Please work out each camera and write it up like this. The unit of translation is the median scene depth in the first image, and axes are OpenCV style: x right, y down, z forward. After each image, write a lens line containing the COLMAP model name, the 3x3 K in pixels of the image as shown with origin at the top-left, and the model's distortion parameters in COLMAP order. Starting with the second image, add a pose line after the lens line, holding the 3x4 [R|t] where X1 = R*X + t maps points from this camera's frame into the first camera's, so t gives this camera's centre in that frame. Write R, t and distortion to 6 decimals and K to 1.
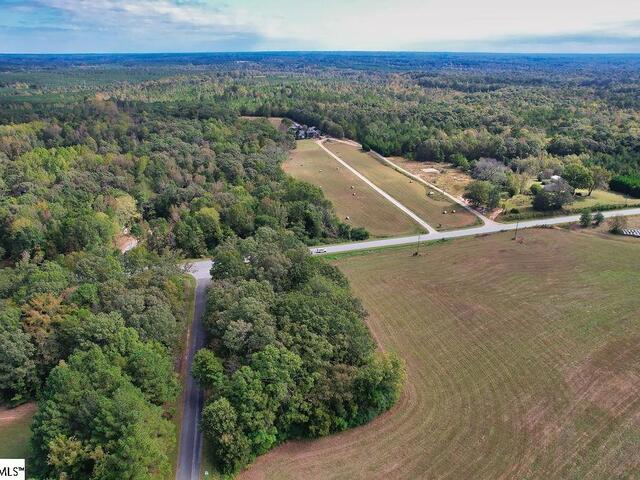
lens RADIAL K [[460.5, 0, 321.2], [0, 460.5, 238.3], [0, 0, 1]] dist [-0.066918, 0.051258]
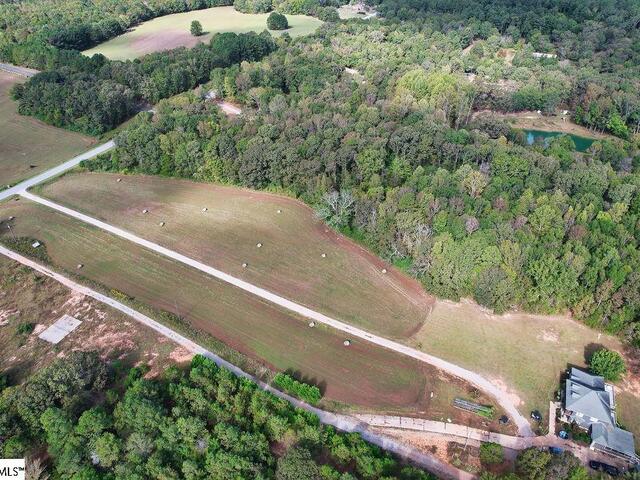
lens RADIAL K [[460.5, 0, 319.9], [0, 460.5, 240.3], [0, 0, 1]] dist [-0.066918, 0.051258]
pose [[-0.697434, 0.427440, -0.575222, 0.338434], [-0.271279, 0.585463, 0.763964, -0.755022], [0.663320, 0.688860, -0.292366, 1.512825]]
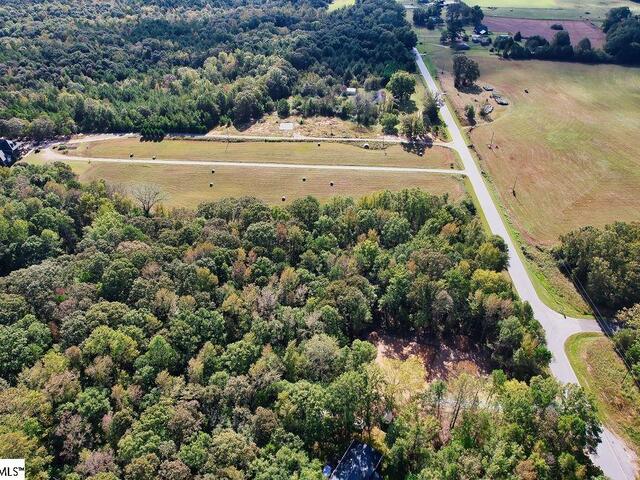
lens RADIAL K [[460.5, 0, 321.3], [0, 460.5, 238.3], [0, 0, 1]] dist [-0.066918, 0.051258]
pose [[0.339928, -0.548057, 0.764253, -0.653145], [0.368343, 0.825308, 0.428007, -0.393963], [-0.865317, 0.136016, 0.482418, 0.658690]]
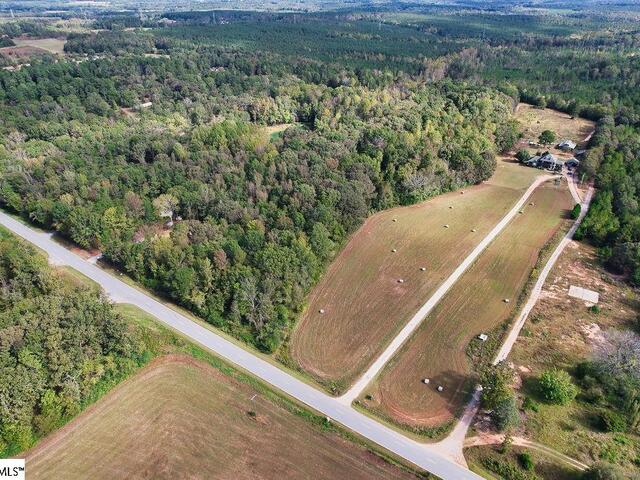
lens RADIAL K [[460.5, 0, 324.2], [0, 460.5, 238.6], [0, 0, 1]] dist [-0.066918, 0.051258]
pose [[0.624520, 0.382927, -0.680692, 0.481380], [-0.300638, 0.922263, 0.242996, -0.309241], [0.720828, 0.052886, 0.691094, 0.433945]]
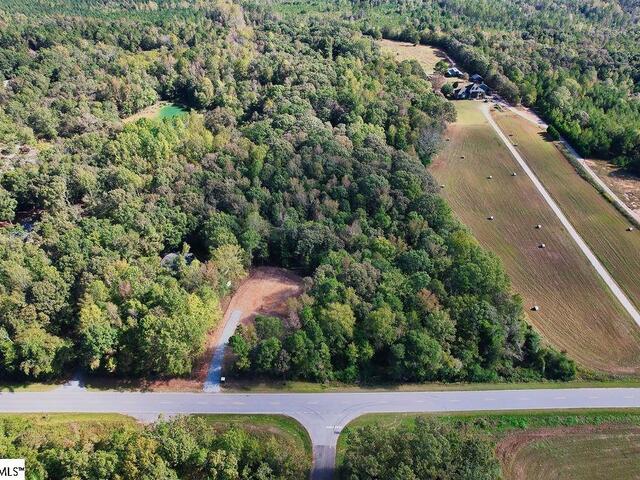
lens RADIAL K [[460.5, 0, 321.1], [0, 460.5, 239.8], [0, 0, 1]] dist [-0.066918, 0.051258]
pose [[0.963202, 0.162497, -0.214097, -0.109631], [-0.108408, 0.963757, 0.243764, -0.247678], [0.245948, -0.211584, 0.945908, 0.281858]]
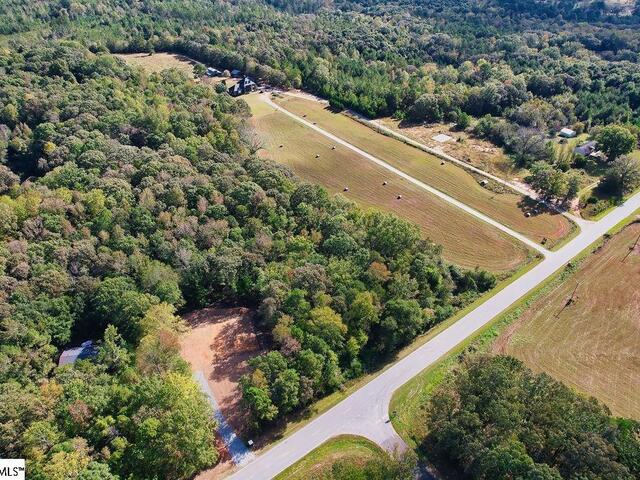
lens RADIAL K [[460.5, 0, 320.3], [0, 460.5, 242.6], [0, 0, 1]] dist [-0.066918, 0.051258]
pose [[0.931077, -0.209776, 0.298479, -0.325681], [0.136168, 0.958849, 0.249132, -0.248534], [-0.338458, -0.191317, 0.921327, 0.311386]]
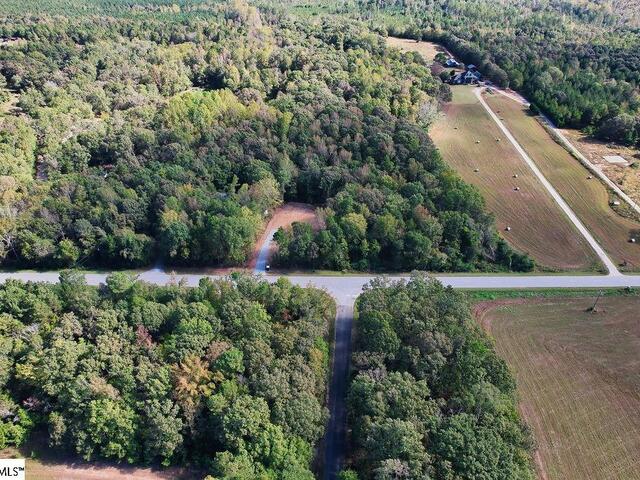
lens RADIAL K [[460.5, 0, 320.9], [0, 460.5, 238.4], [0, 0, 1]] dist [-0.066918, 0.051258]
pose [[0.959726, 0.162522, -0.229155, -0.073329], [-0.109144, 0.967305, 0.228929, -0.168767], [0.258868, -0.194698, 0.946087, 0.086374]]
